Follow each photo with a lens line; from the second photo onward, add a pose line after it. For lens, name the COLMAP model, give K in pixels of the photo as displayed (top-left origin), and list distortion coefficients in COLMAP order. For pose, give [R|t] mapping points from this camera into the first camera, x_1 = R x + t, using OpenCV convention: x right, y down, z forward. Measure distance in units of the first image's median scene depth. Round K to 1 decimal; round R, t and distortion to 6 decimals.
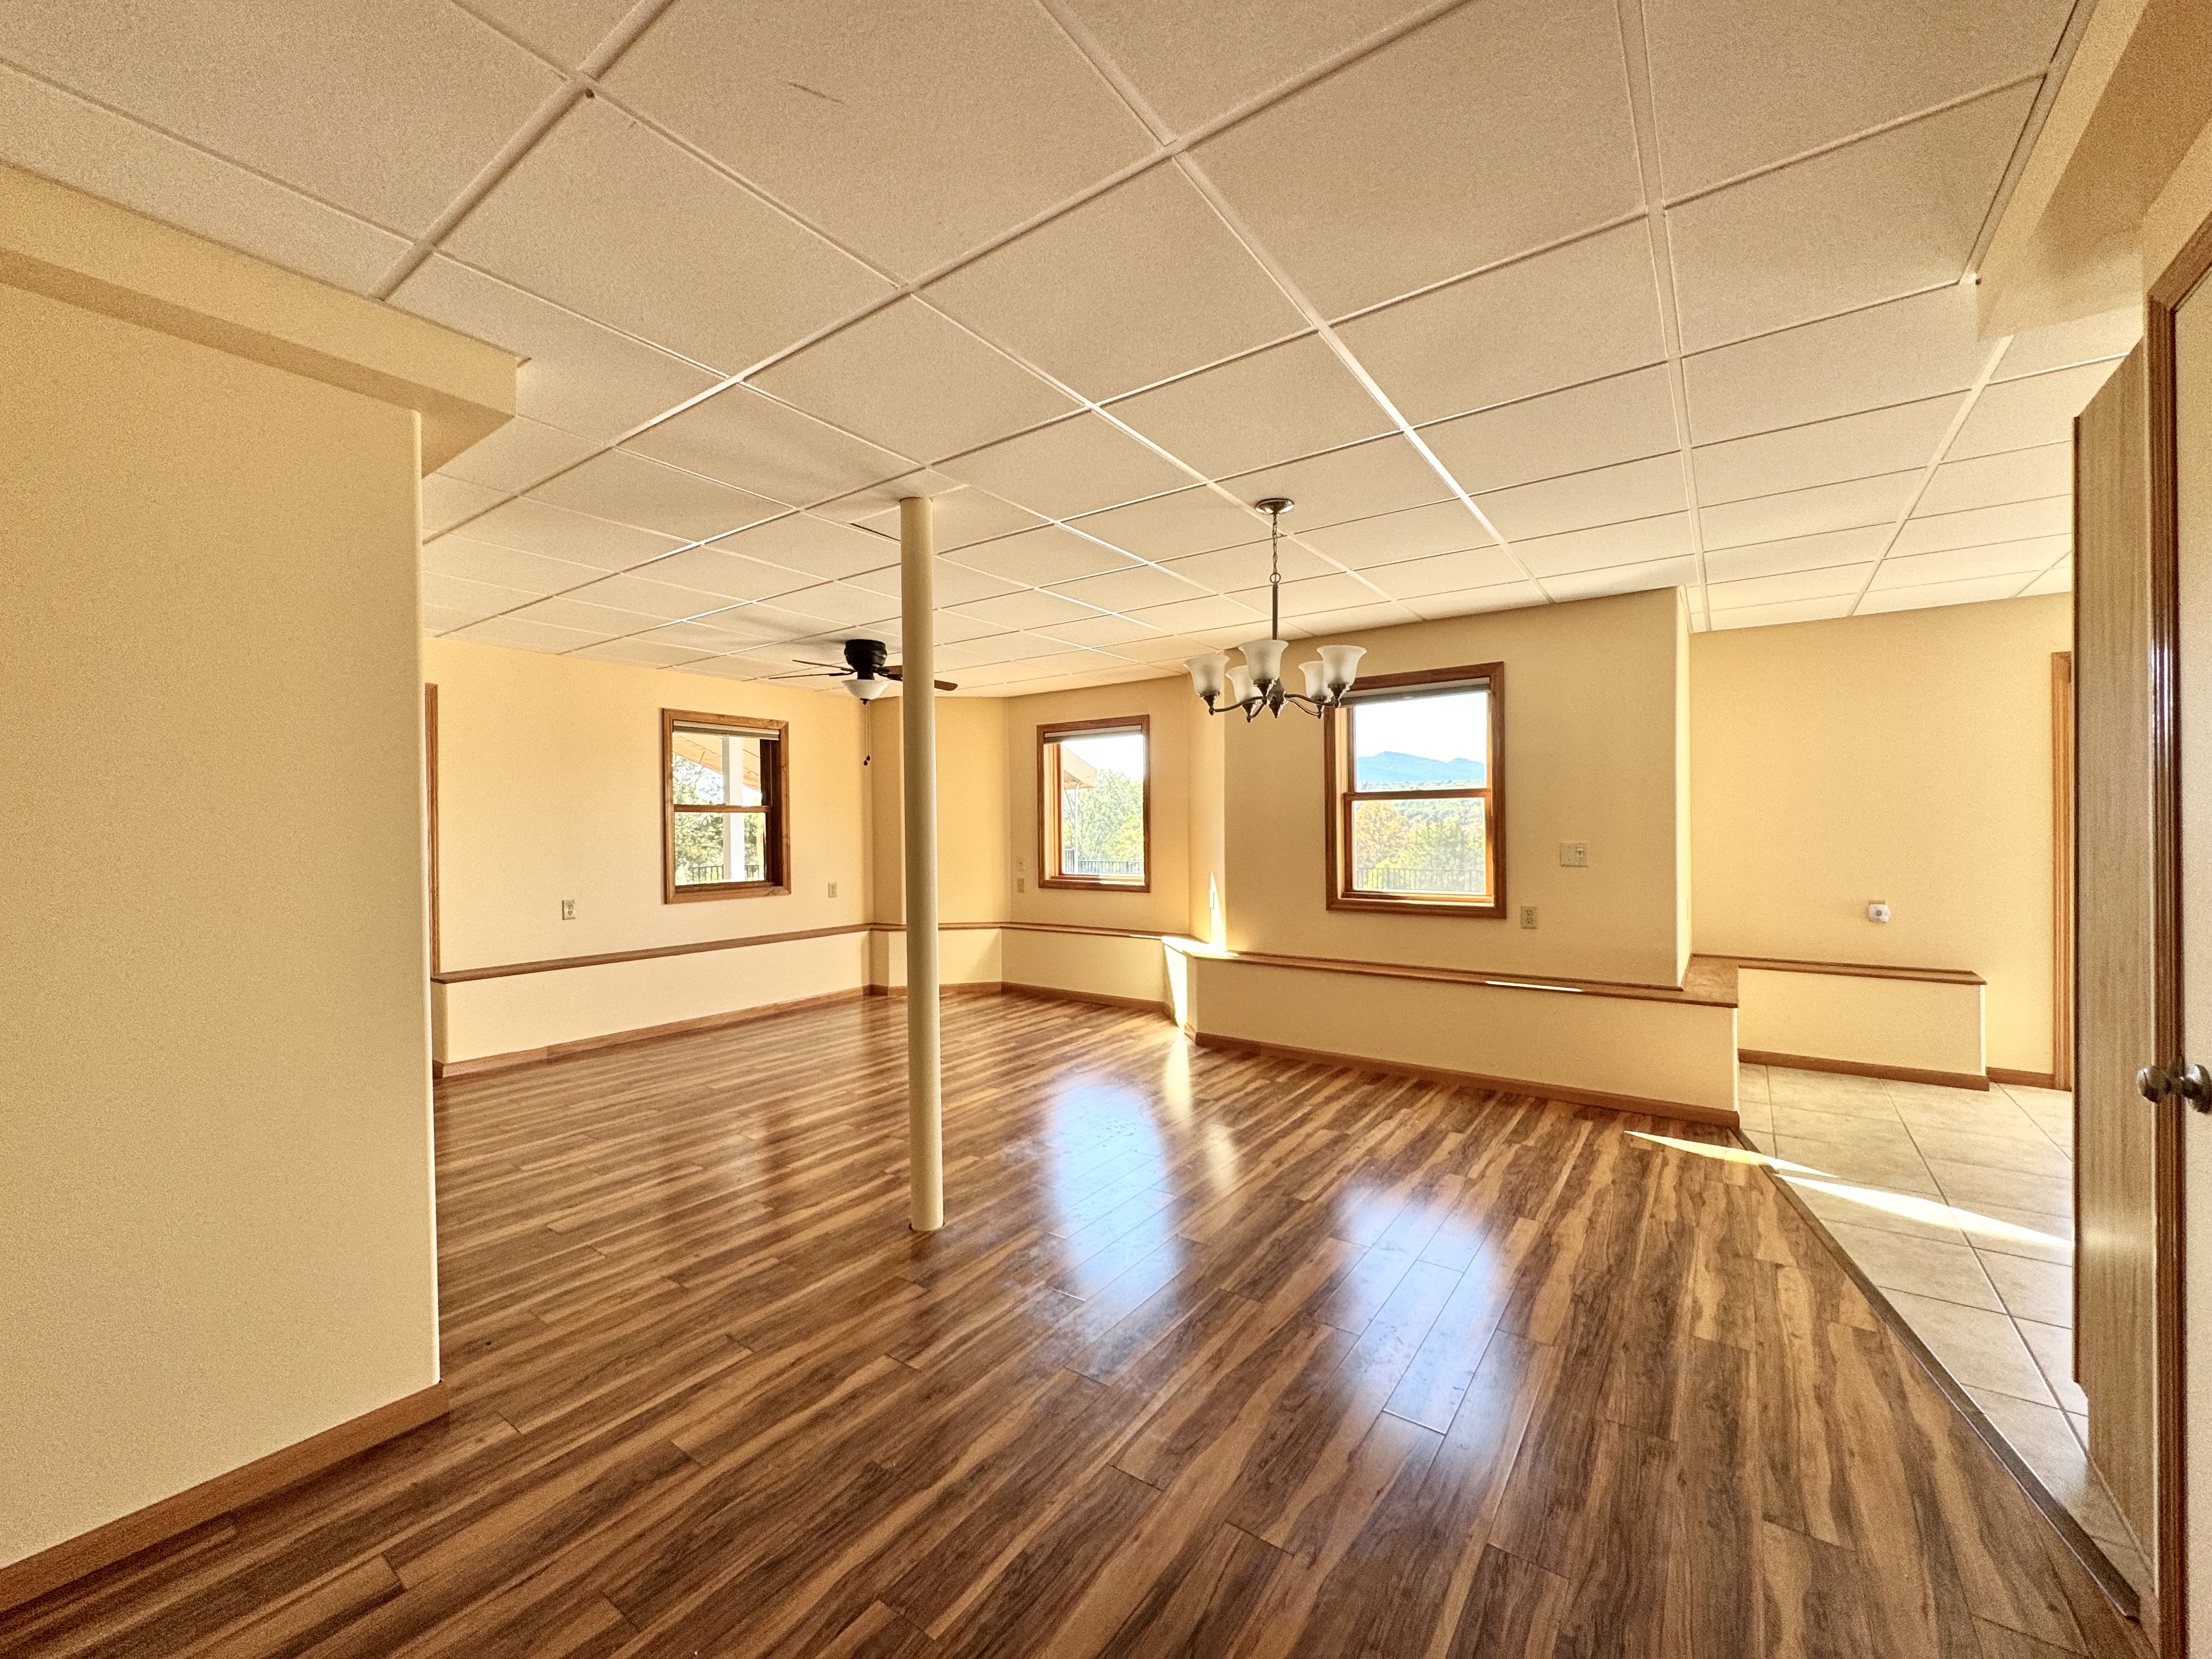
lens RADIAL K [[884.7, 0, 1108.0], [0, 884.7, 836.7], [0, 0, 1]] dist [-0.000811, 0.000380]
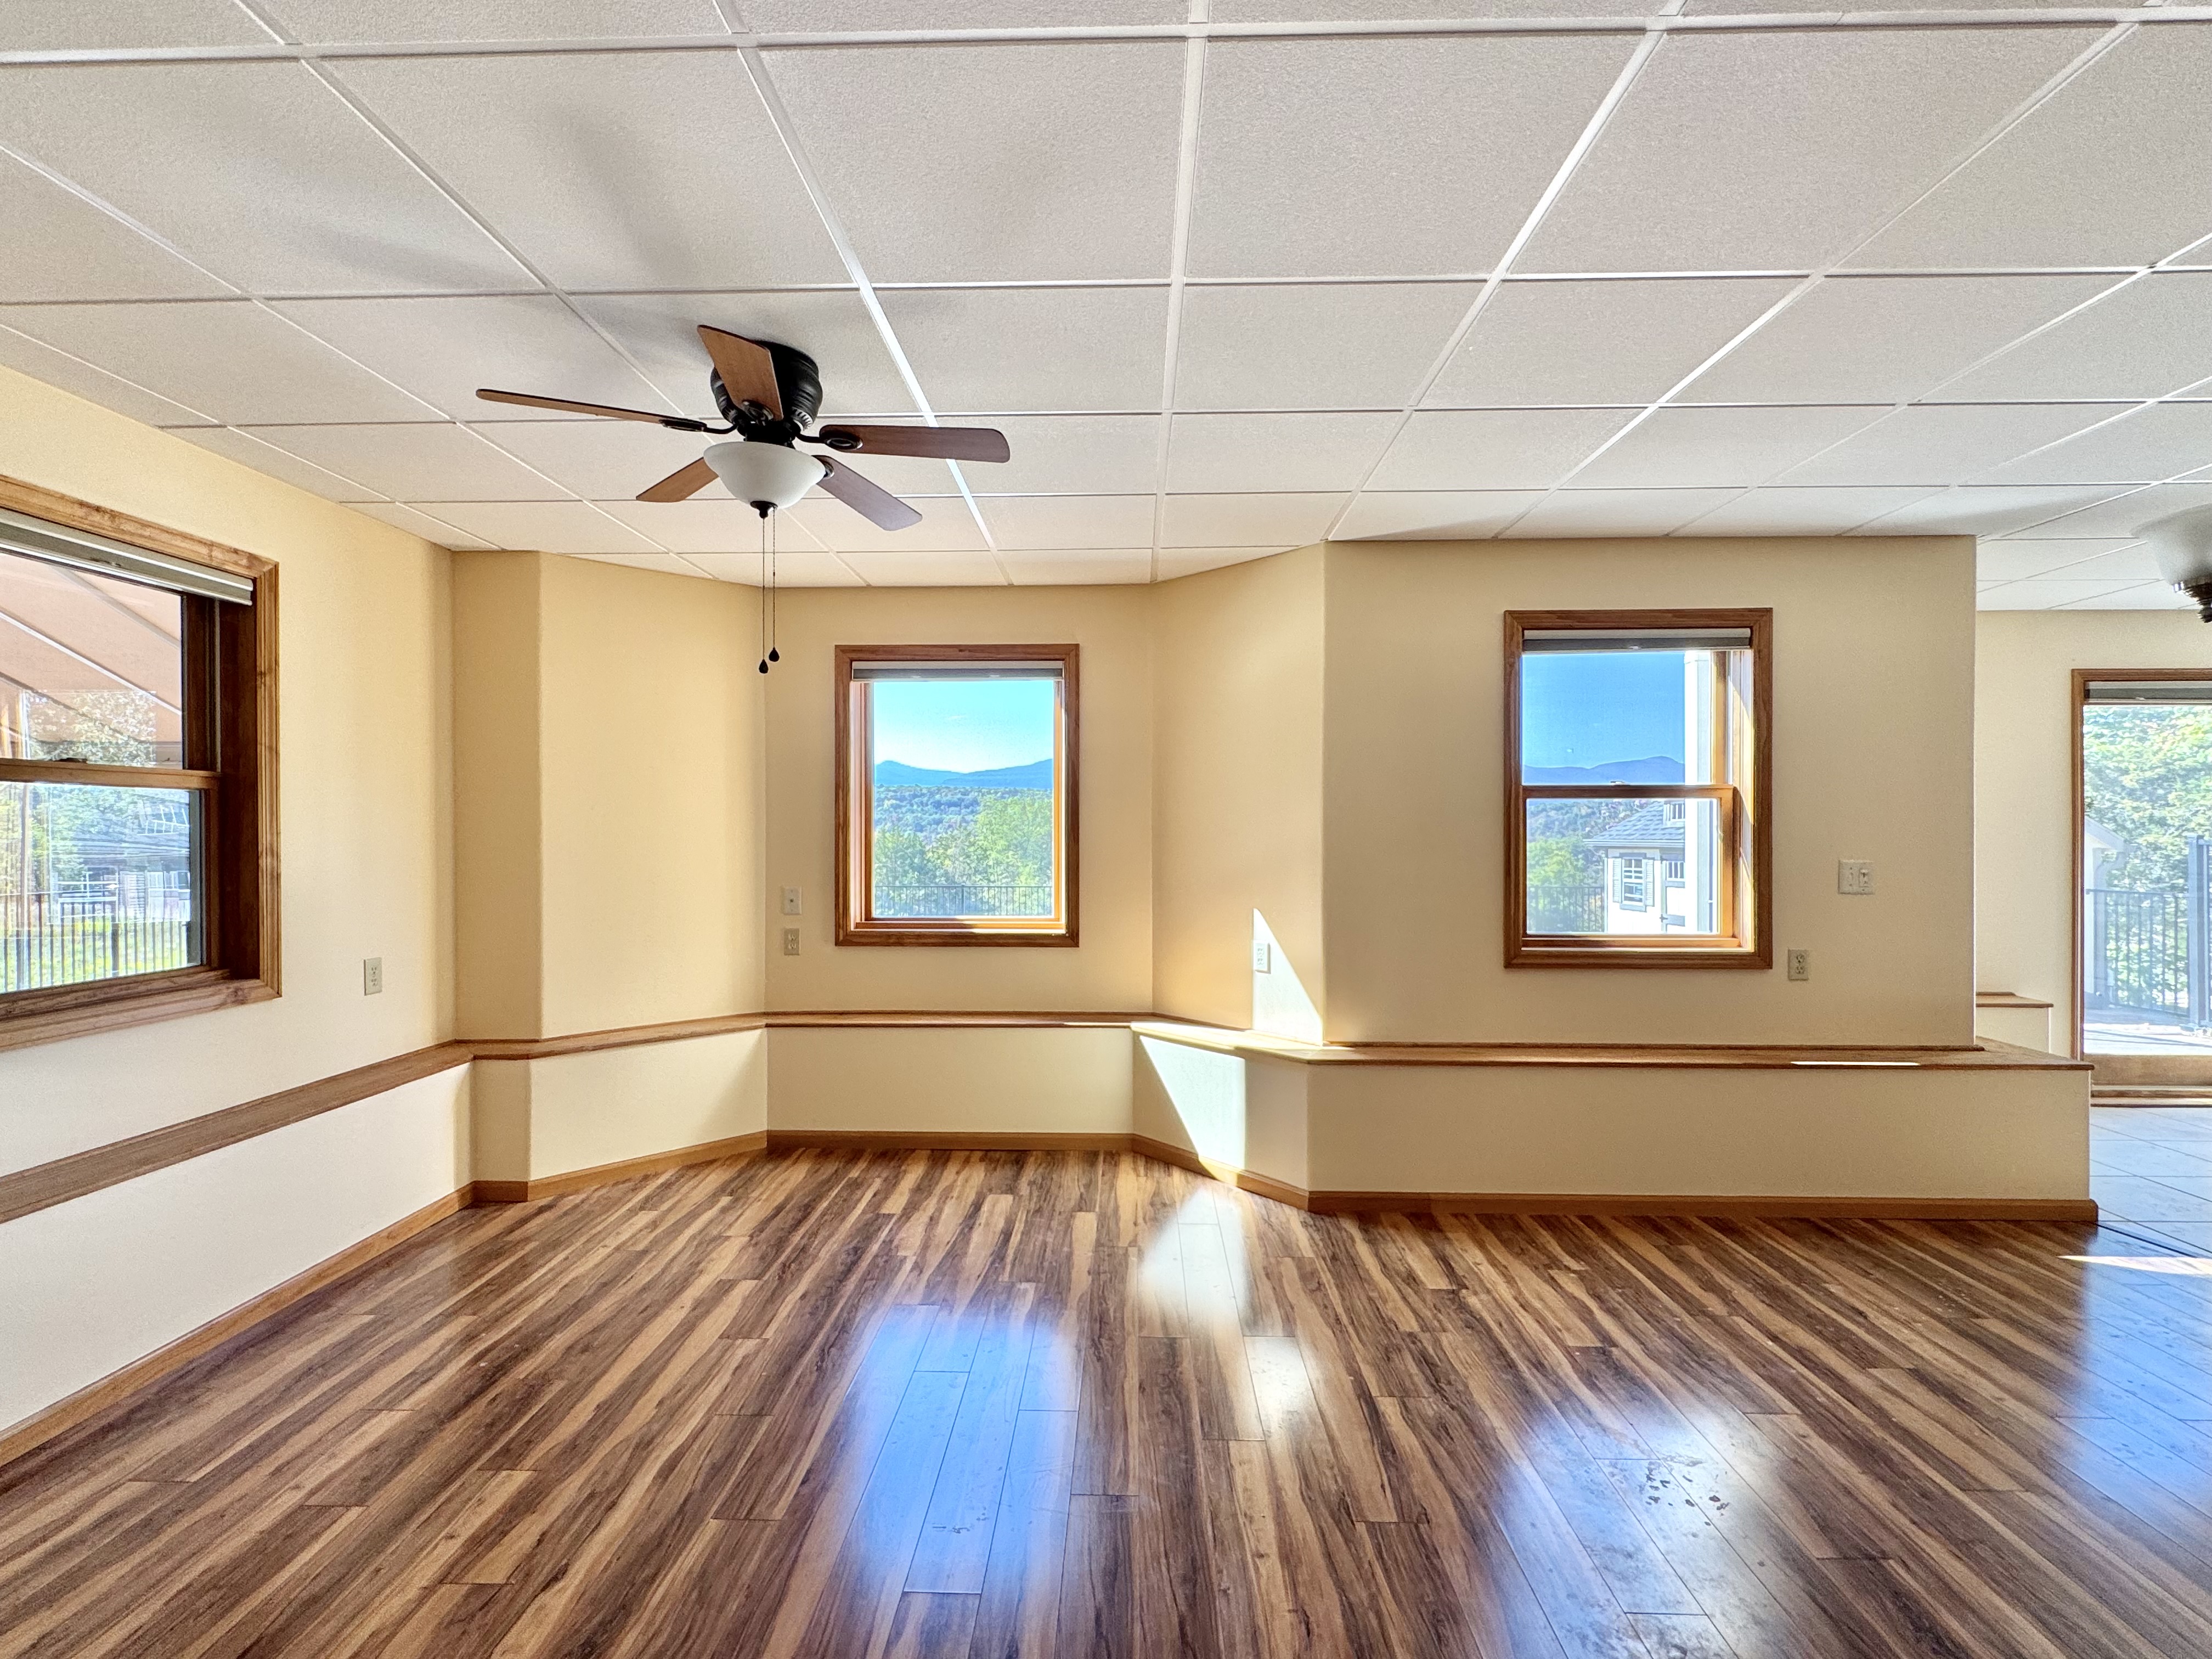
lens RADIAL K [[1015.1, 0, 1106.0], [0, 1015.1, 829.5], [0, 0, 1]] dist [0.002213, 0.000157]
pose [[0.831388, 0.011092, 0.555581, -0.379776], [-0.001753, 0.999848, -0.017338, -0.003250], [-0.555689, 0.013440, 0.831282, 0.516147]]
